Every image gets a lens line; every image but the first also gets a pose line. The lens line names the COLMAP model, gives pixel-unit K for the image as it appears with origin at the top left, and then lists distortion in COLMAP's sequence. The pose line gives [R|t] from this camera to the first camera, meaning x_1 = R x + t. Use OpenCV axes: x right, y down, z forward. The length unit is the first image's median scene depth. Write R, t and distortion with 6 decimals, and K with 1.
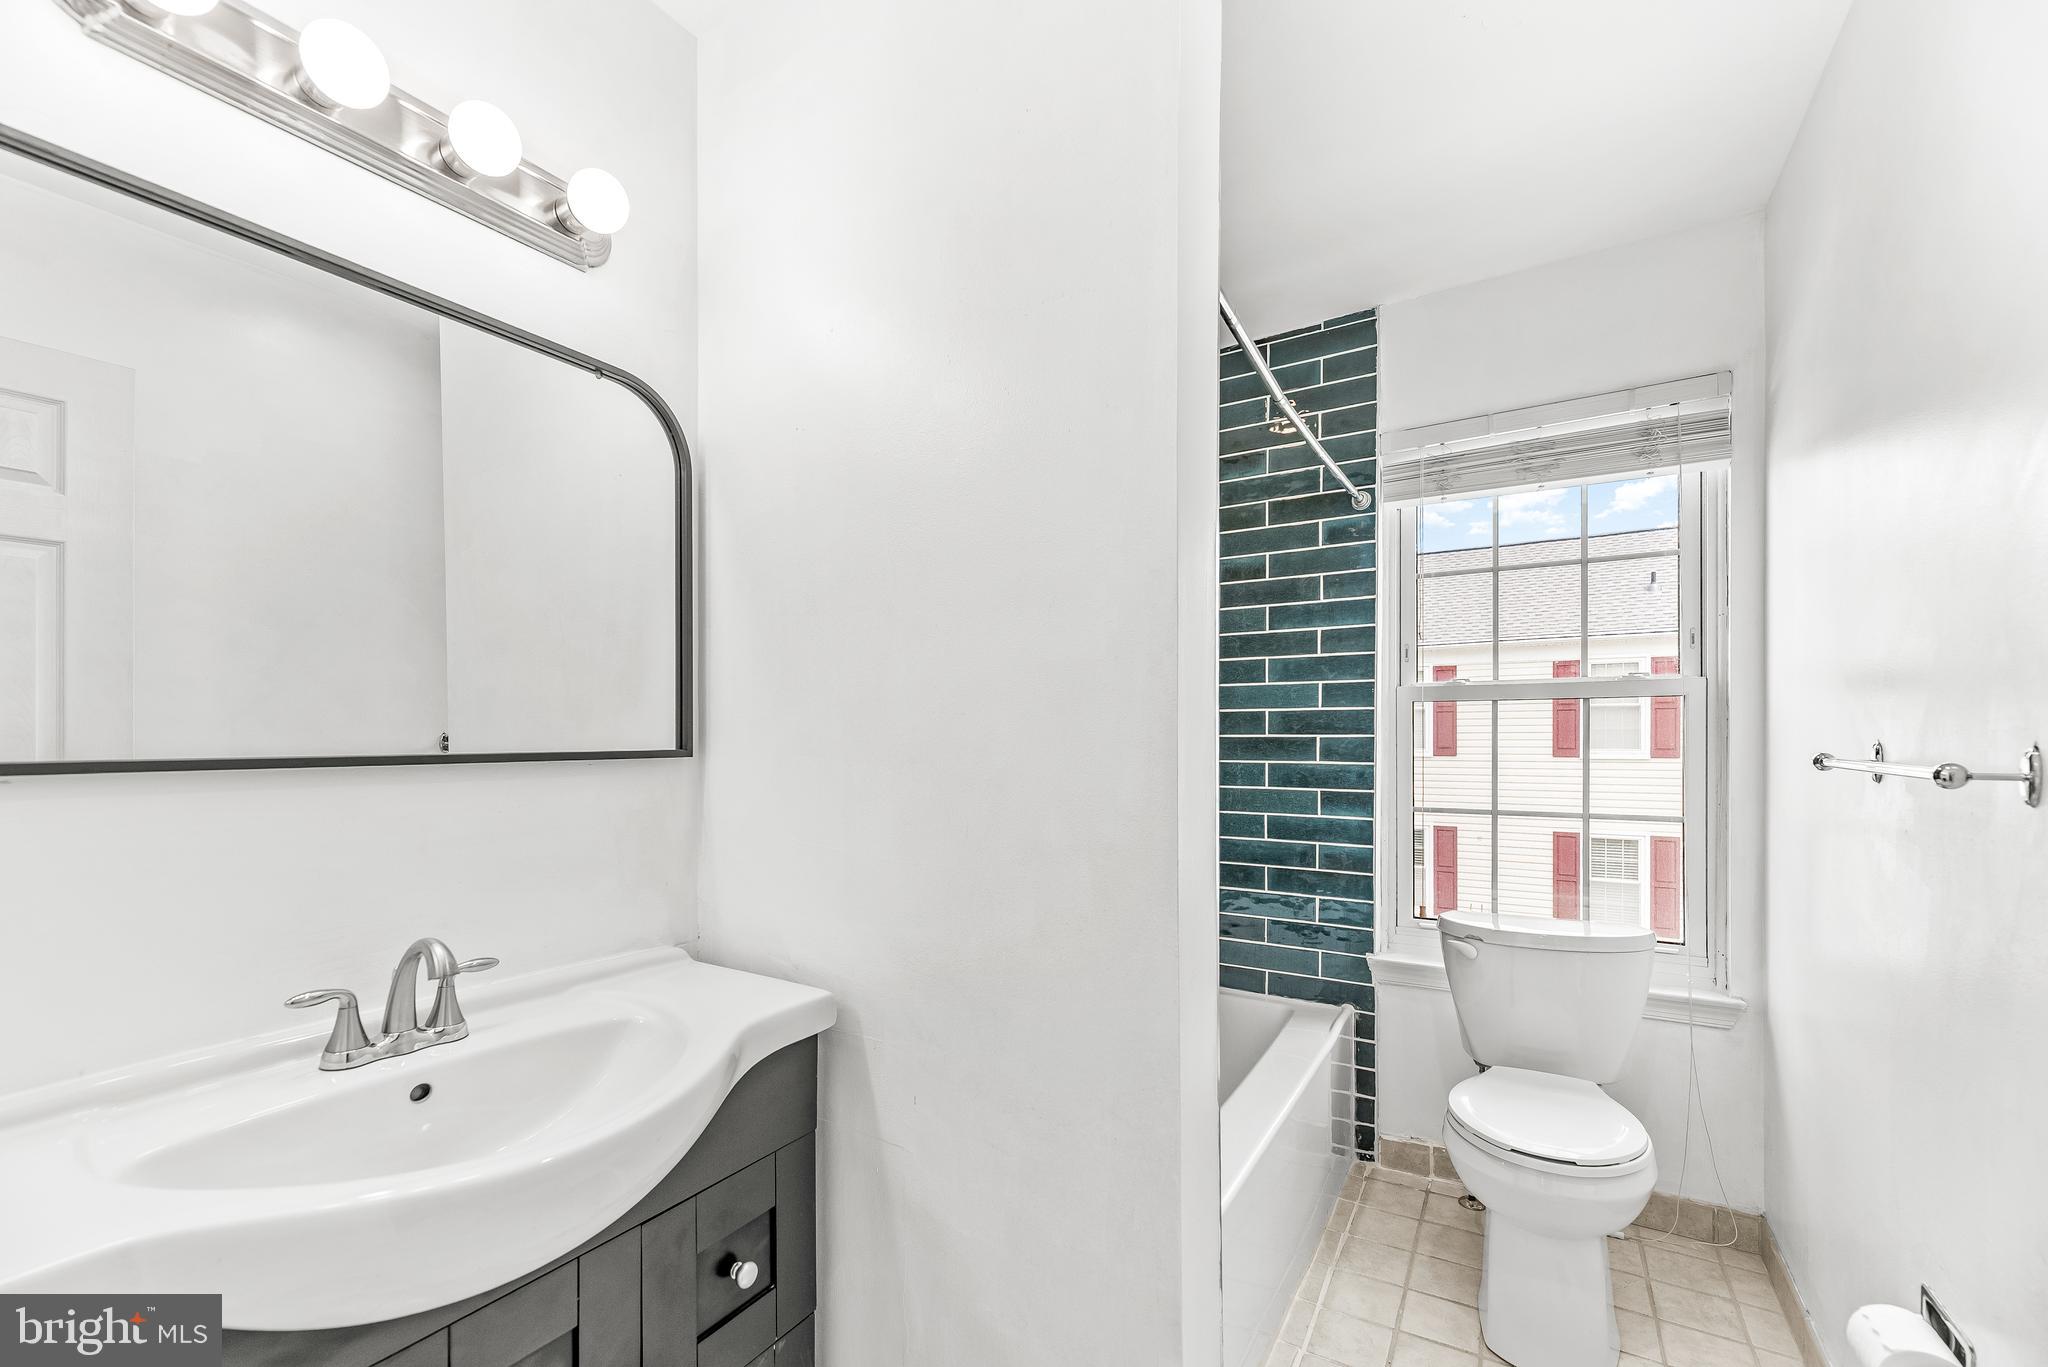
lens RADIAL K [[841.0, 0, 1024.2], [0, 841.0, 715.1], [0, 0, 1]] dist [0.001438, -0.000091]
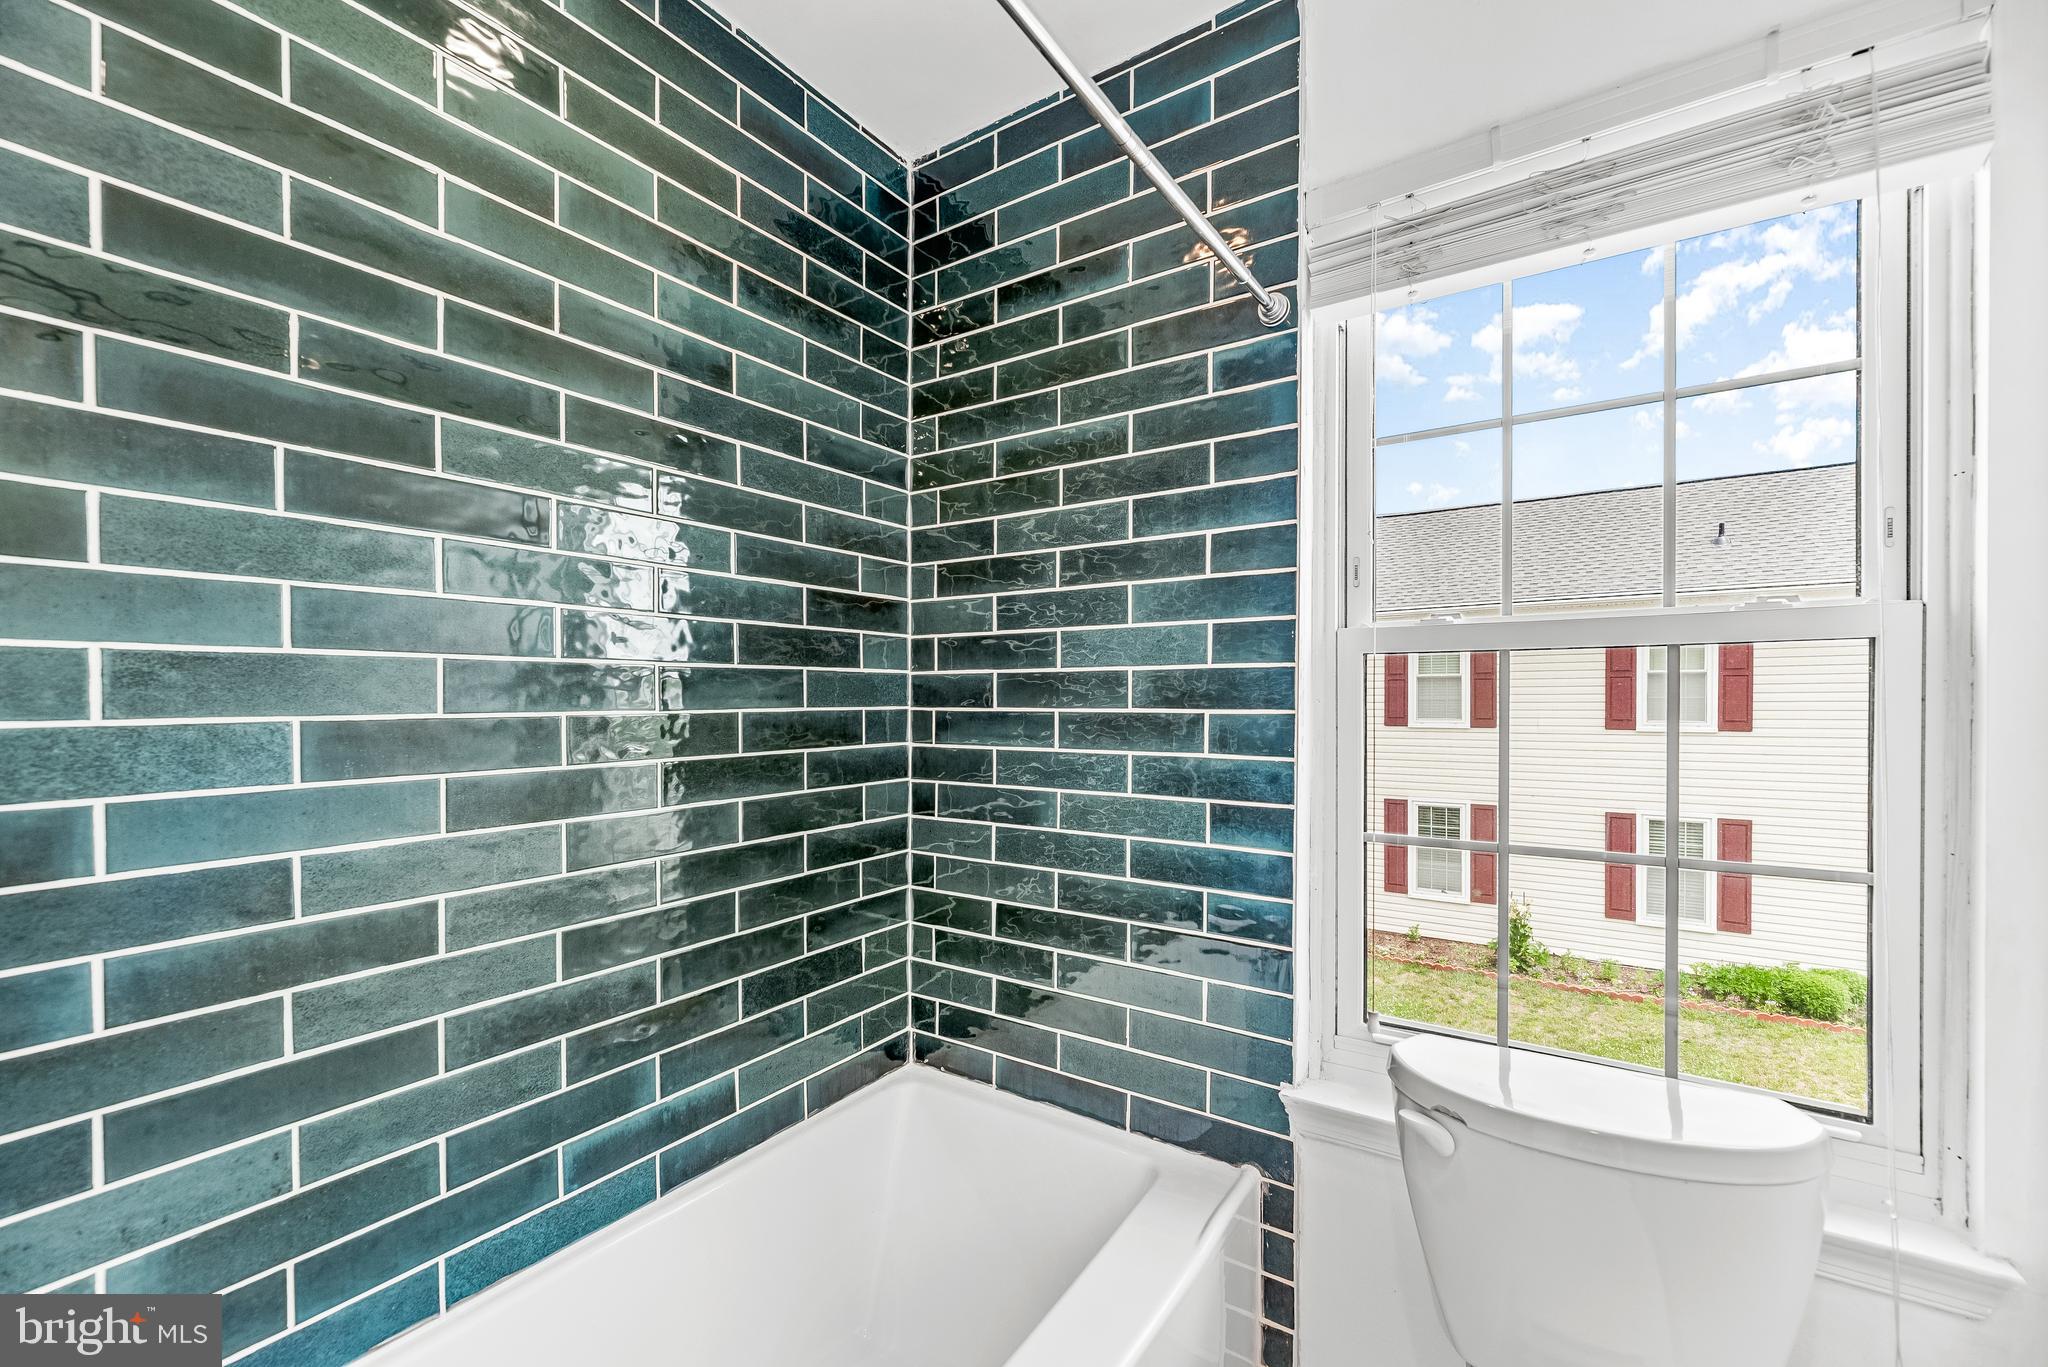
lens RADIAL K [[837.8, 0, 1024.0], [0, 837.8, 683.5], [0, 0, 1]] dist [-0.001791, -0.000304]
pose [[0.998951, 0.002156, -0.045739, 0.254268], [-0.002098, 0.999997, 0.001320, 0.004559], [0.045742, -0.001222, 0.998953, 0.410135]]
